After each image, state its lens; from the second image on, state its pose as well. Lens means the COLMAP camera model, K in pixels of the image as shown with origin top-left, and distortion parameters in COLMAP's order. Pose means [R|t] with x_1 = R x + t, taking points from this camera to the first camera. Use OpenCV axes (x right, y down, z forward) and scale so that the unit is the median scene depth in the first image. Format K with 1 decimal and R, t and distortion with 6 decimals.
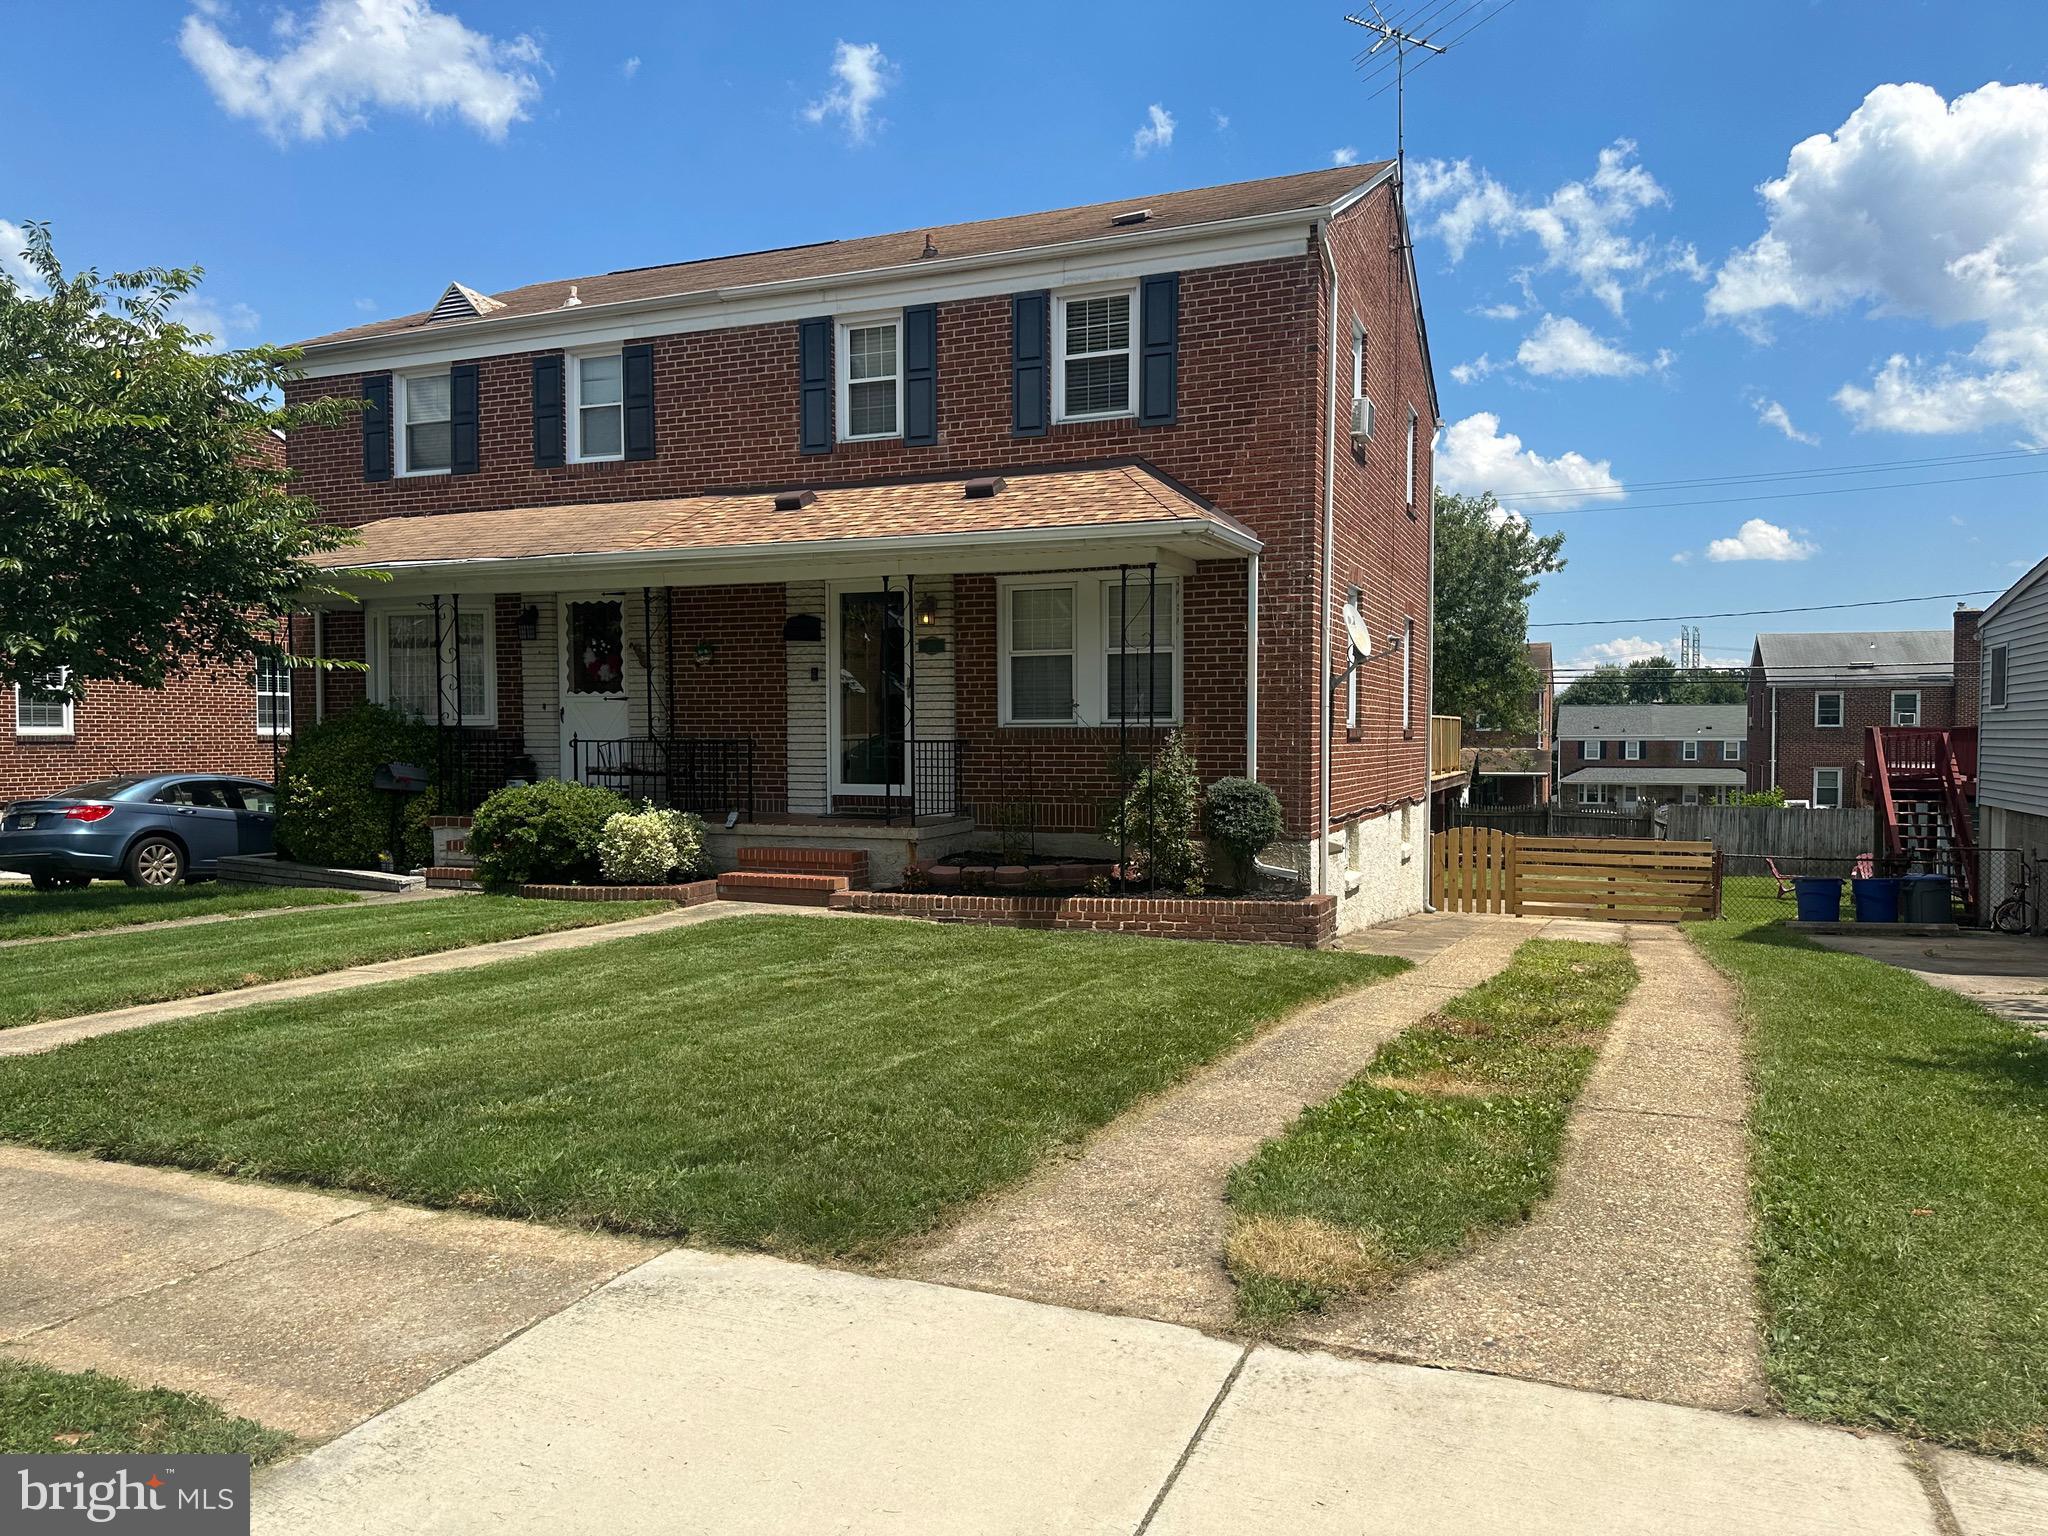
lens RADIAL K [[1451.2, 0, 1002.3], [0, 1451.2, 808.0], [0, 0, 1]] dist [0.055982, -0.067190]
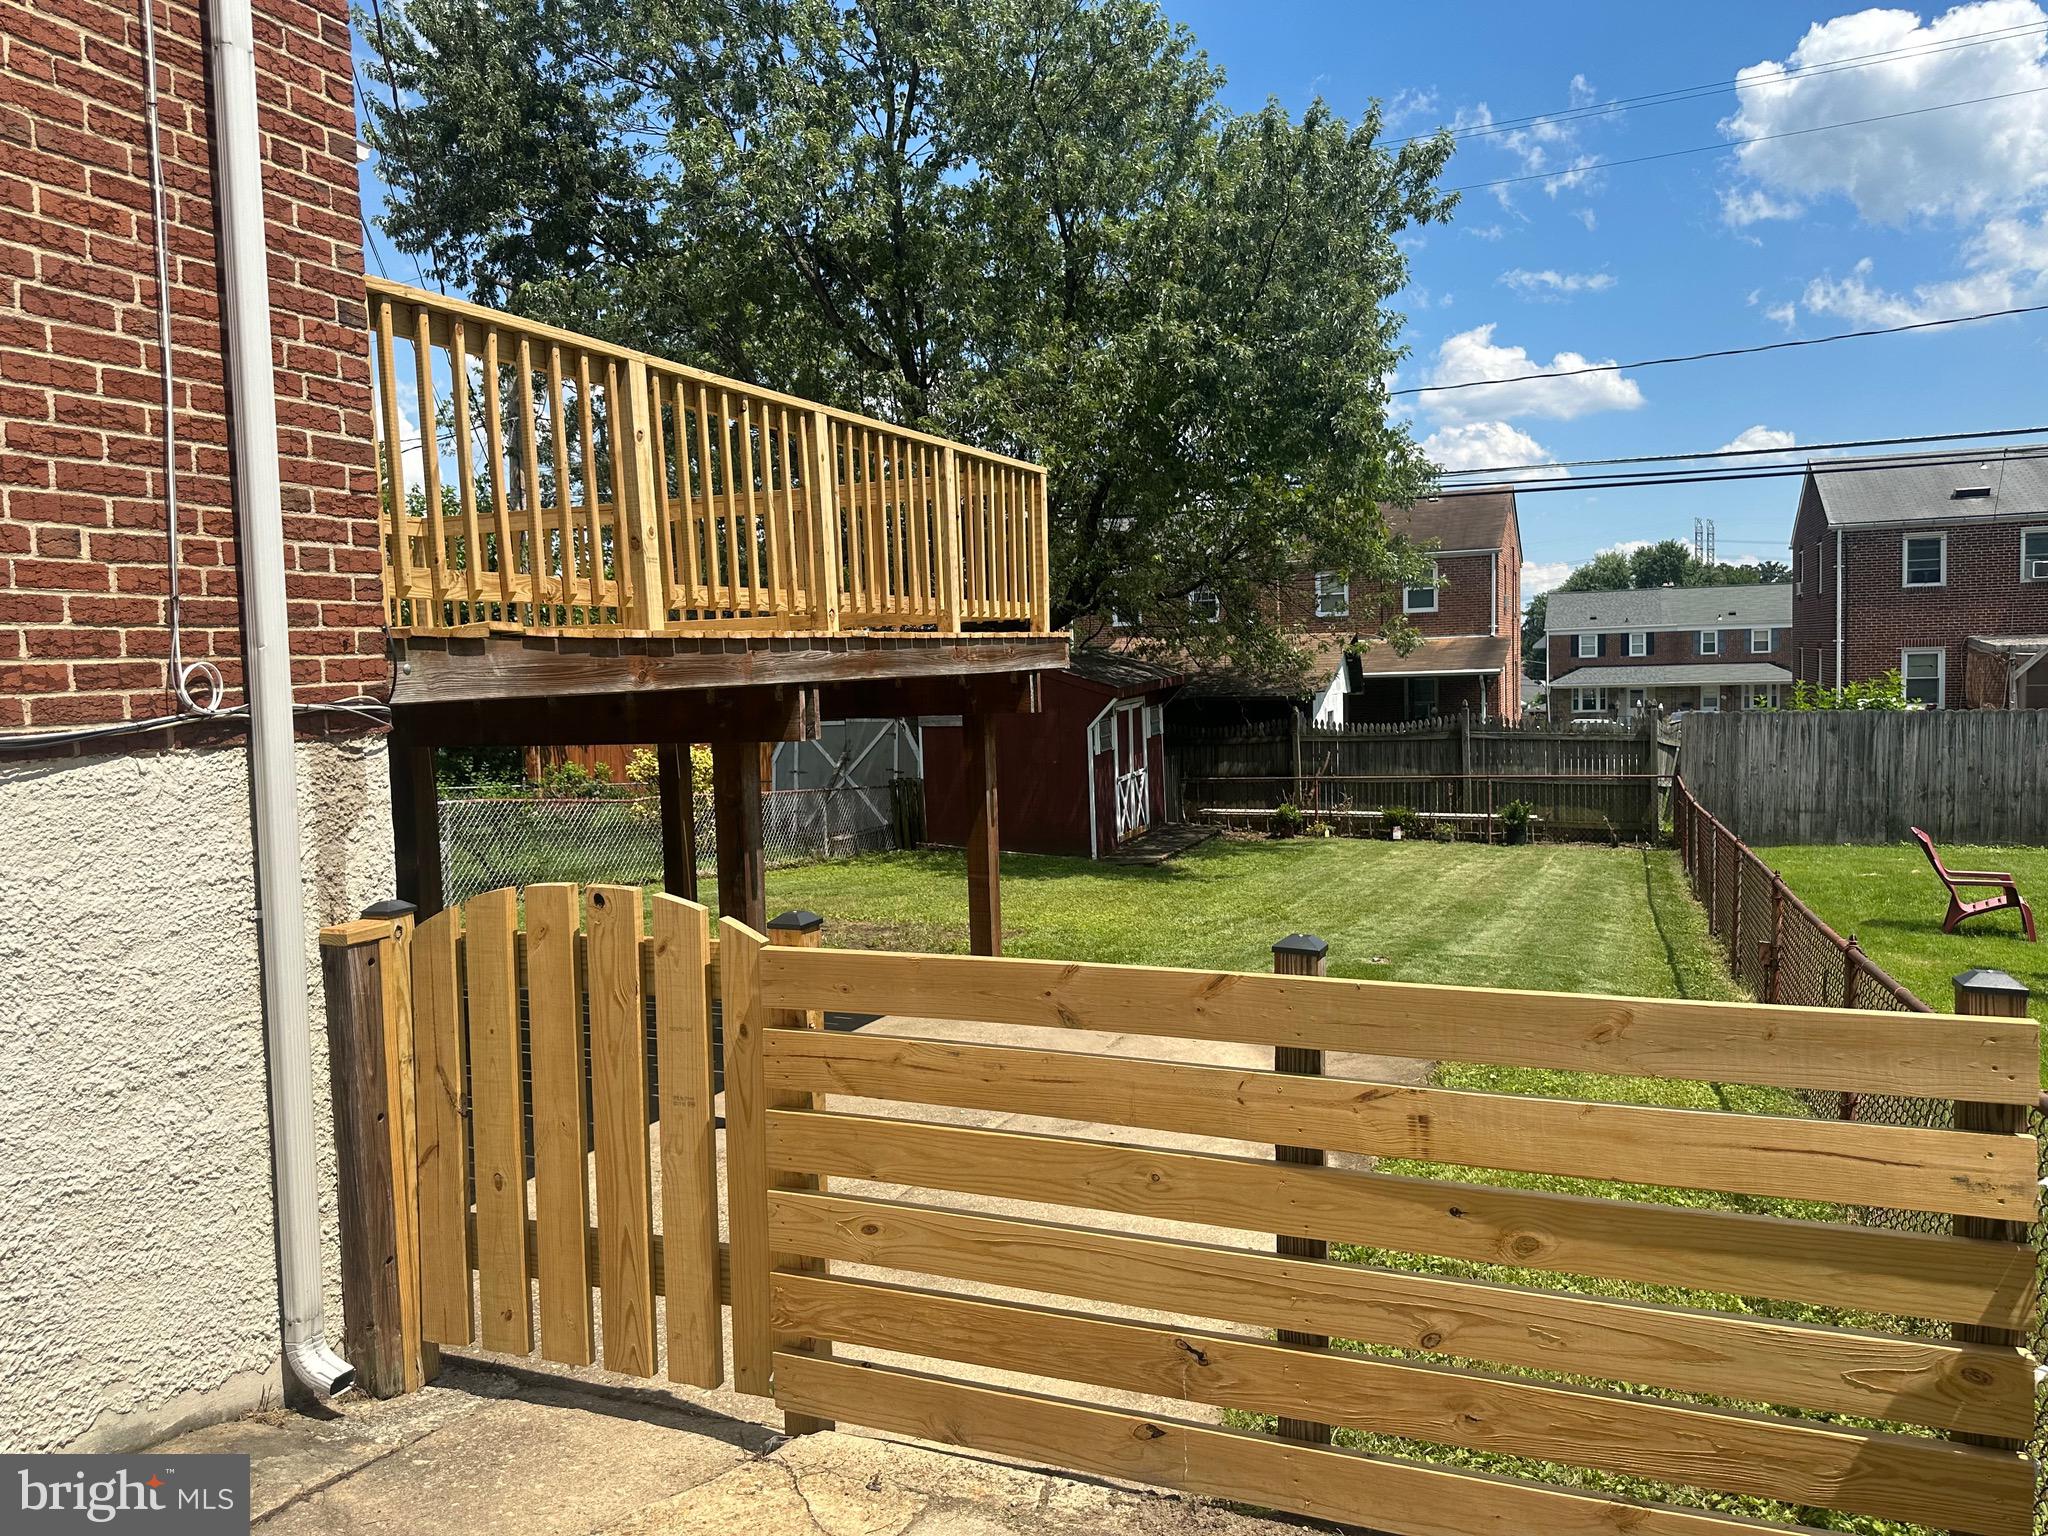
lens RADIAL K [[1451.2, 0, 996.4], [0, 1451.2, 766.0], [0, 0, 1]] dist [0.055982, -0.067190]
pose [[0.999551, -0.027497, -0.011907, 0.214788], [0.027765, 0.999351, 0.022938, -0.001603], [0.011269, -0.023258, 0.999666, 0.472489]]
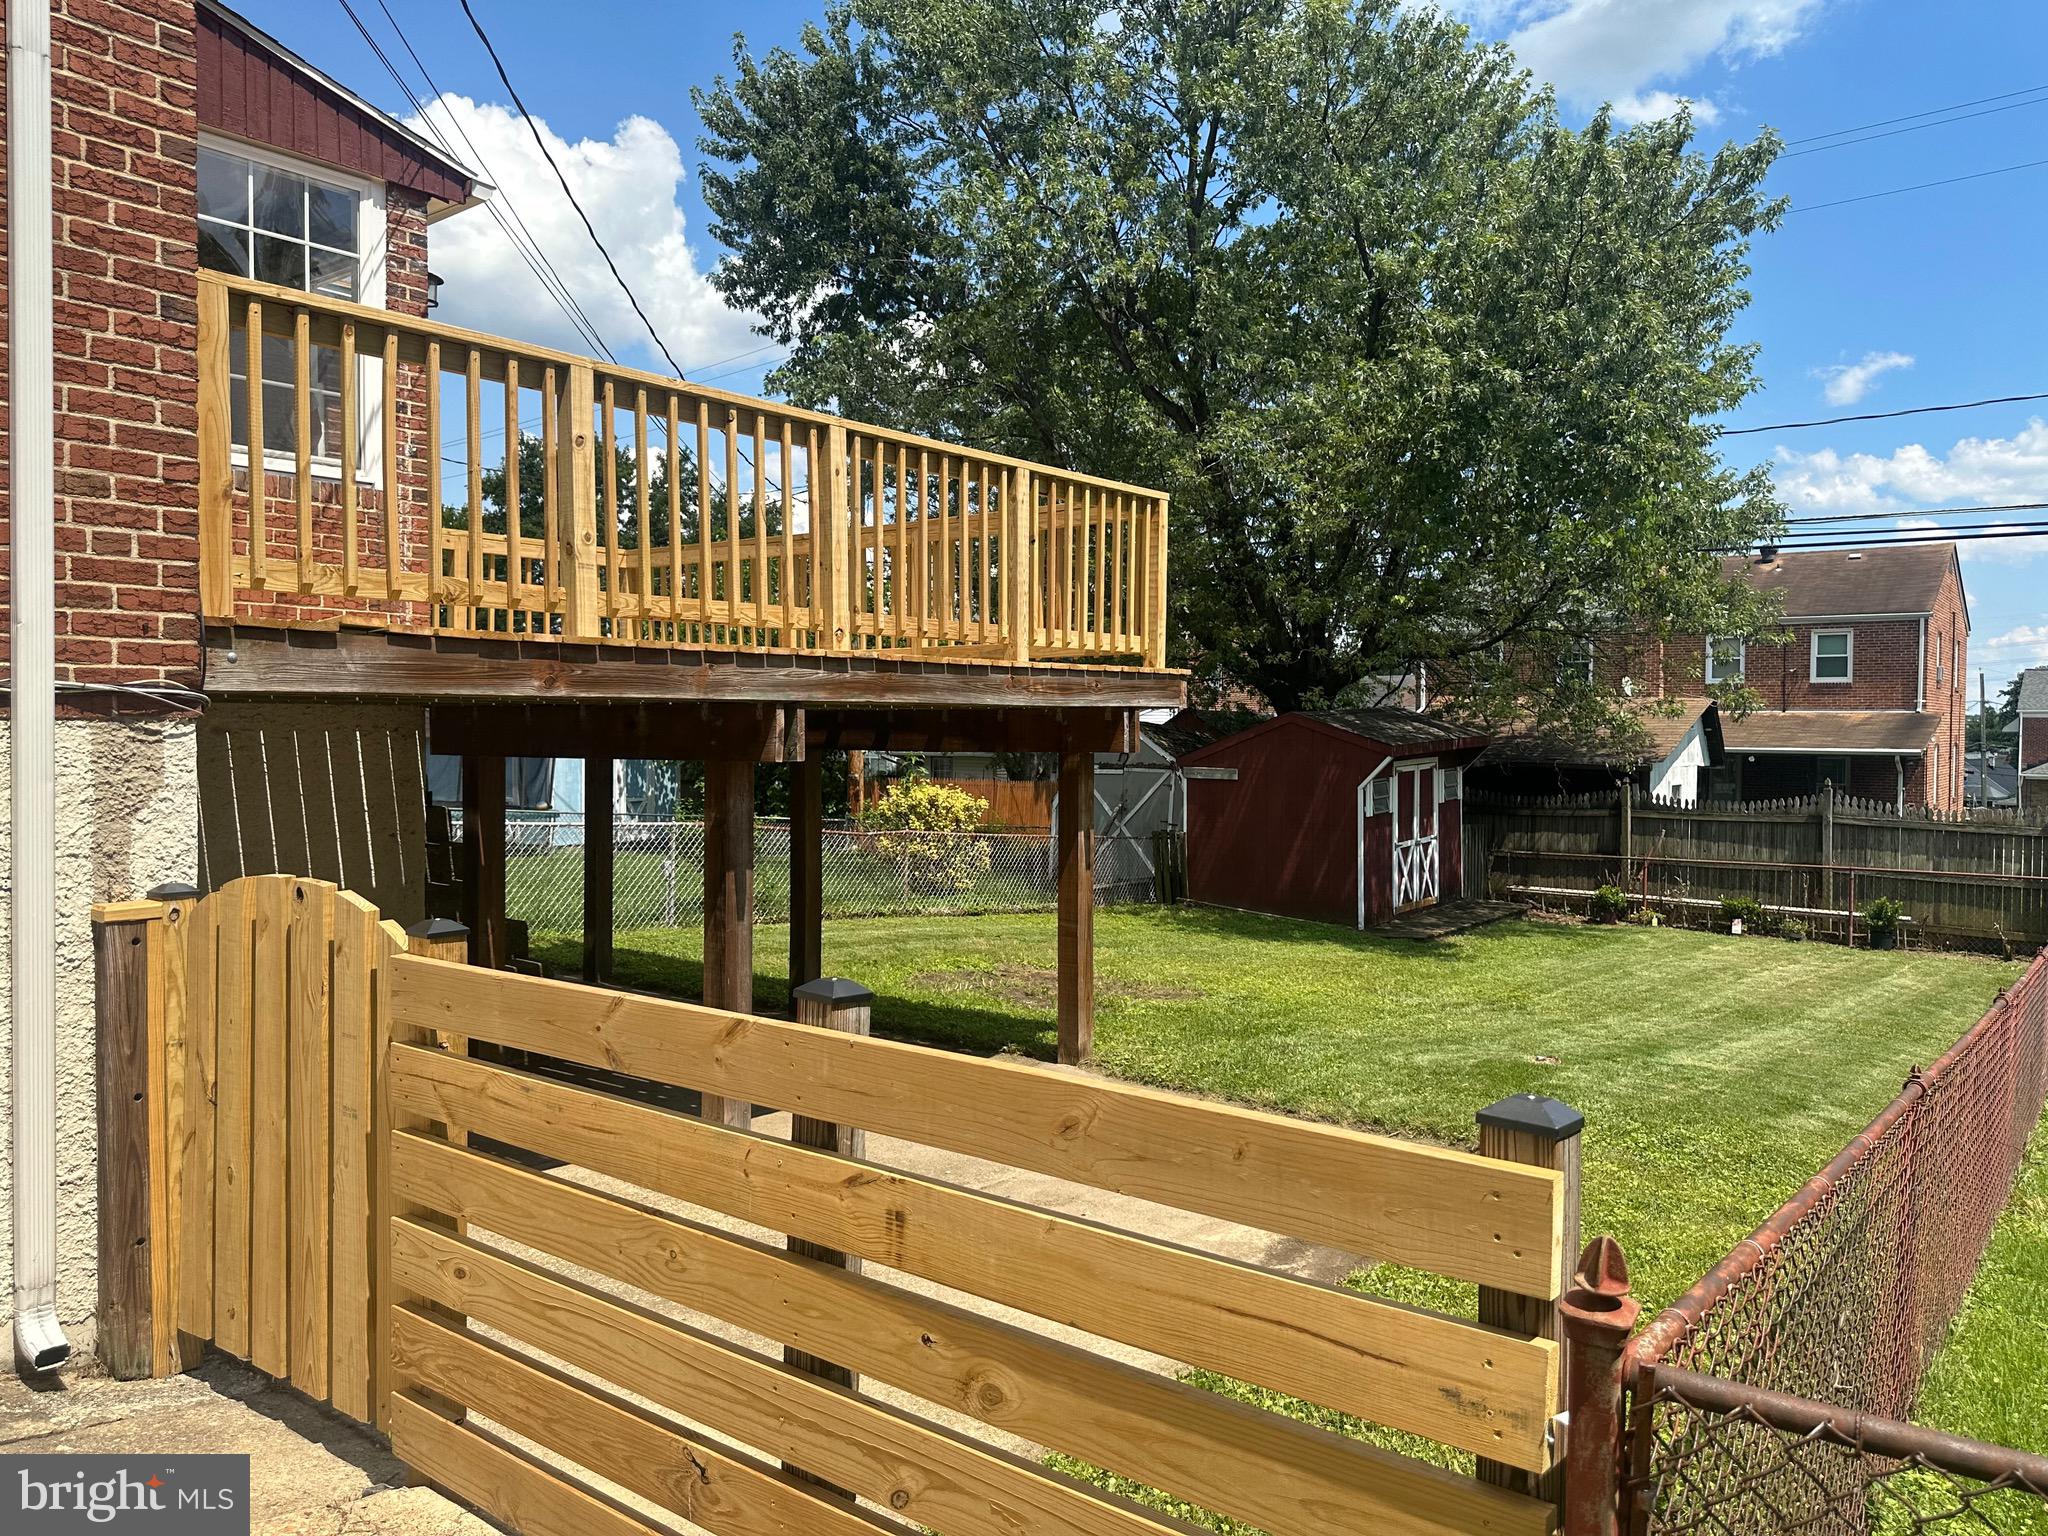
lens RADIAL K [[1451.2, 0, 1009.4], [0, 1451.2, 770.4], [0, 0, 1]] dist [0.055982, -0.067190]
pose [[0.964340, 0.019042, -0.263981, 0.256770], [-0.023365, 0.999639, -0.013243, 0.001147], [0.263634, 0.018938, 0.964437, 0.490587]]
